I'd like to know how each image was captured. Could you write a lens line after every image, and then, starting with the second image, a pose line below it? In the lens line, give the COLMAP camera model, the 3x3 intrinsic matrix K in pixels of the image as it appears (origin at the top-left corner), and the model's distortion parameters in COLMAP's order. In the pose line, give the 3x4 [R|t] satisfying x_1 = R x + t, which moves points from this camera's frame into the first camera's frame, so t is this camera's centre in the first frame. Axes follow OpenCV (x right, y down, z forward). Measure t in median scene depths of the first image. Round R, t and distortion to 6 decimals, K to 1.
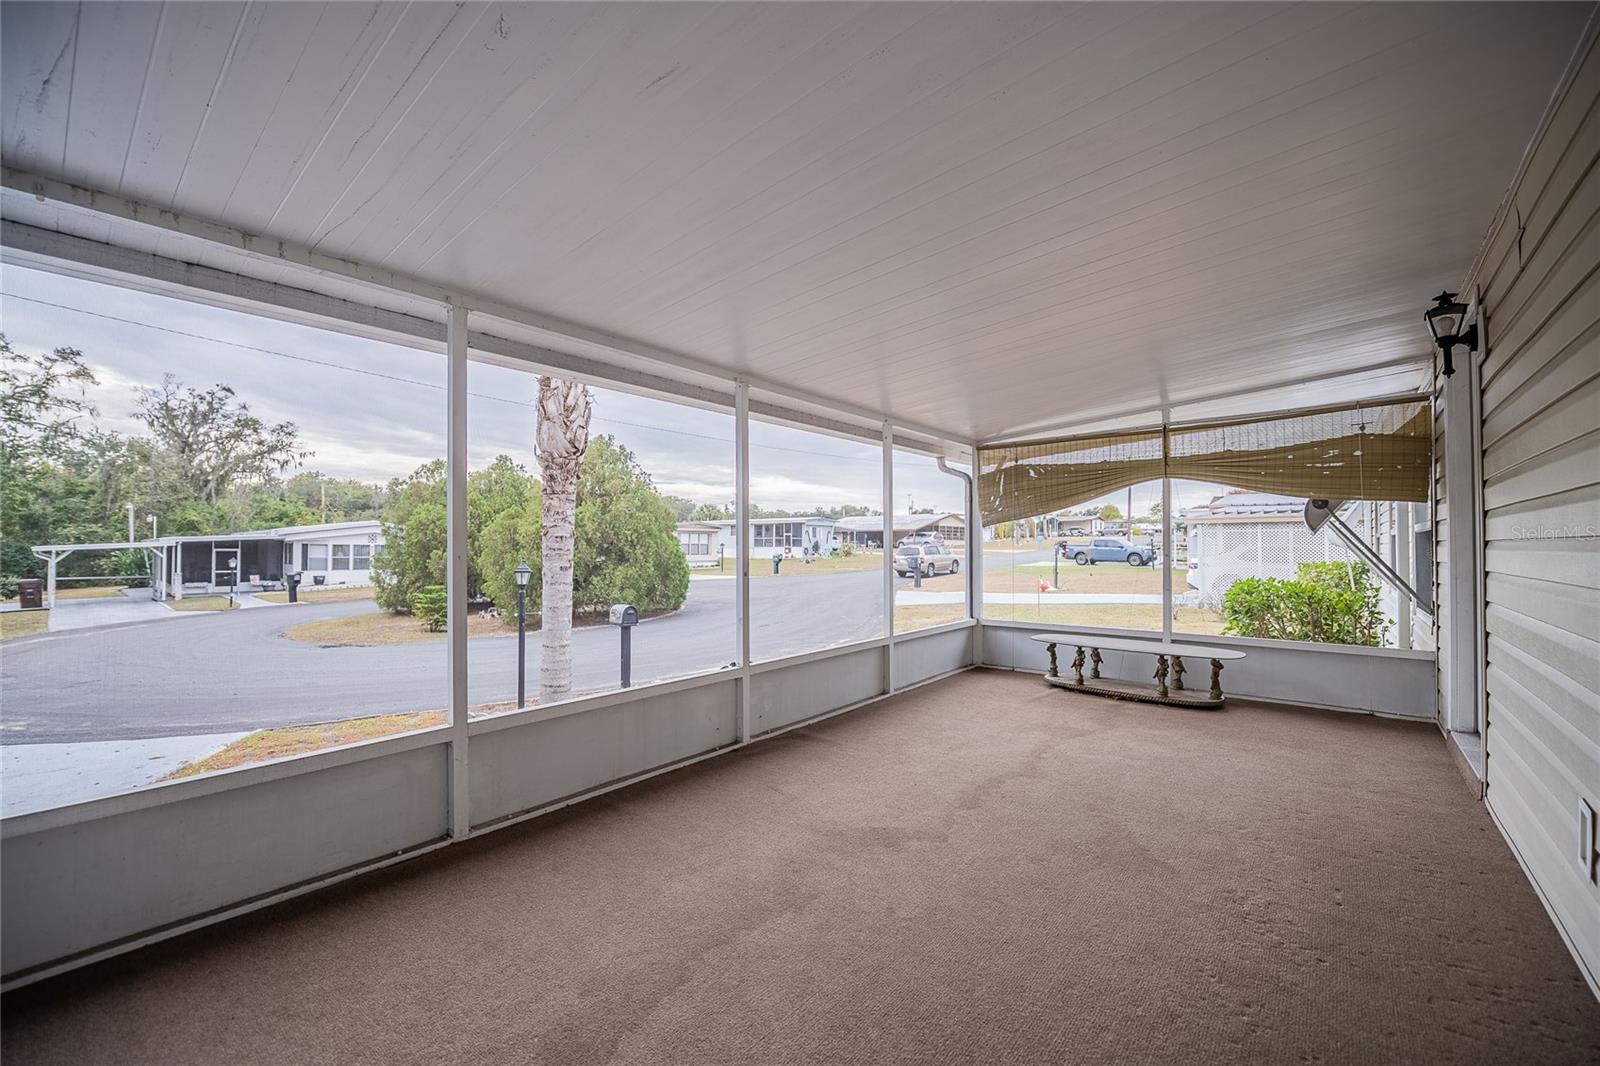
lens RADIAL K [[640.3, 0, 796.9], [0, 640.3, 530.4], [0, 0, 1]] dist [-0.010826, -0.000258]
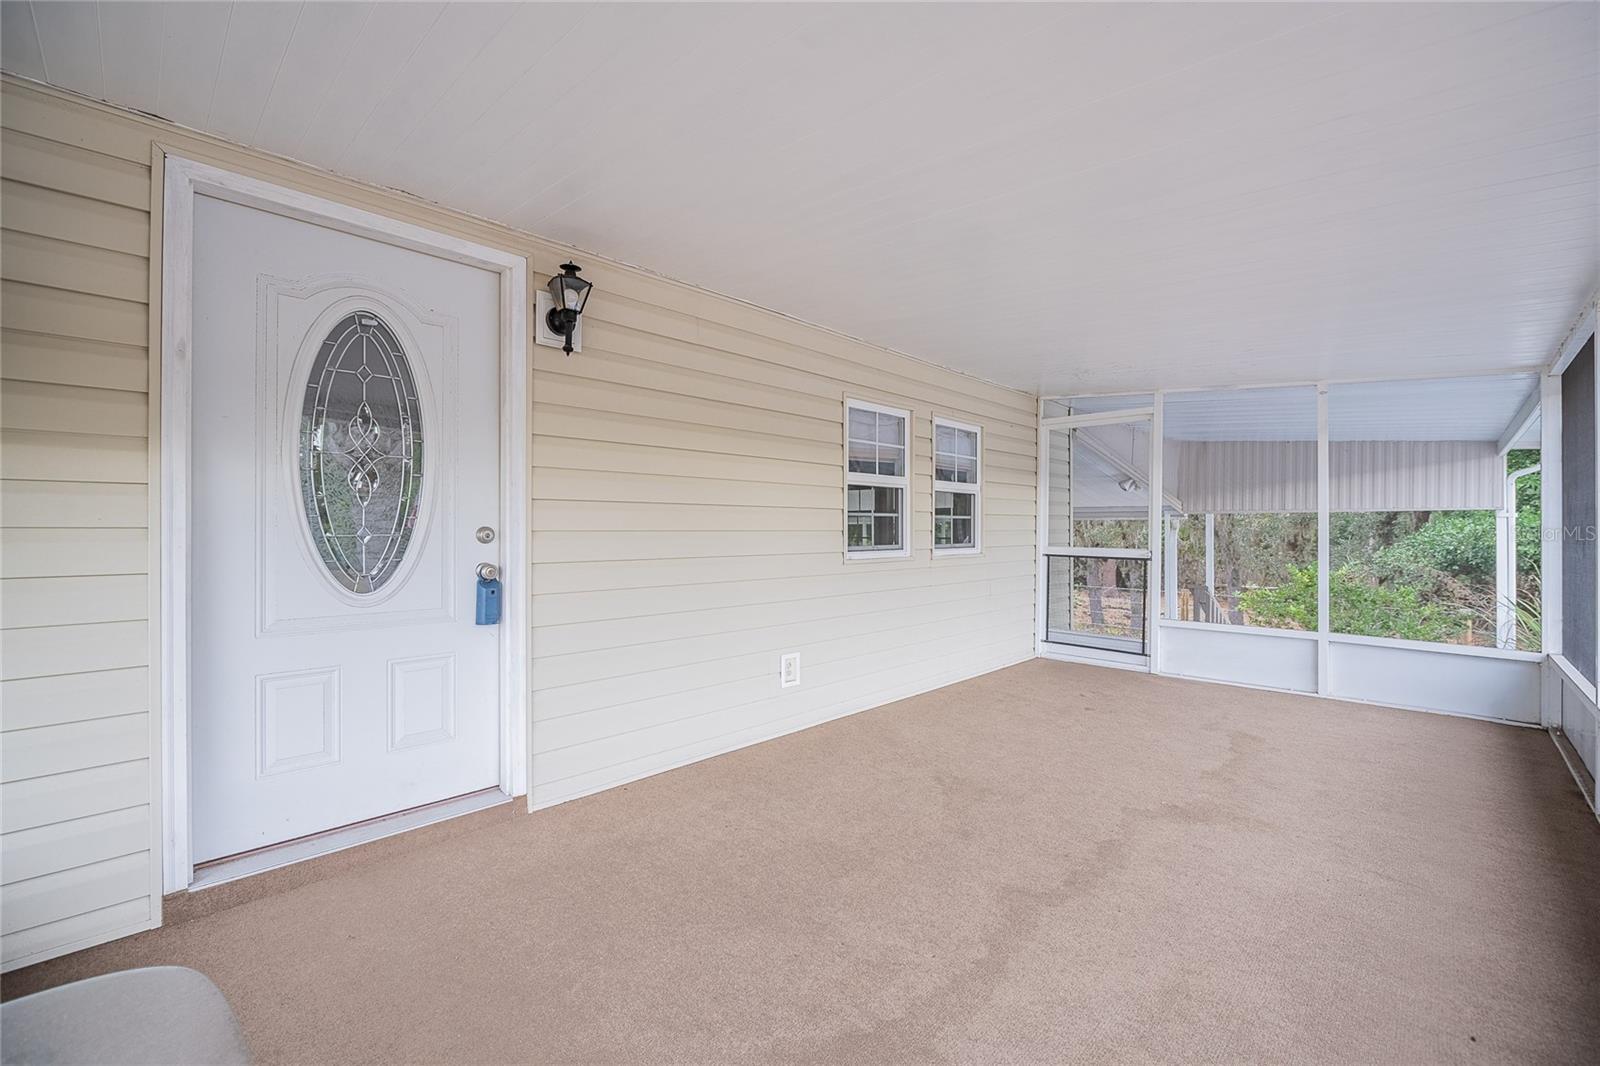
lens RADIAL K [[640.3, 0, 796.9], [0, 640.3, 530.4], [0, 0, 1]] dist [-0.010826, -0.000258]
pose [[-0.995973, -0.002137, 0.089632, 0.191512], [-0.004081, 0.999760, -0.021503, 0.011784], [-0.089565, -0.021782, -0.995743, 0.595988]]
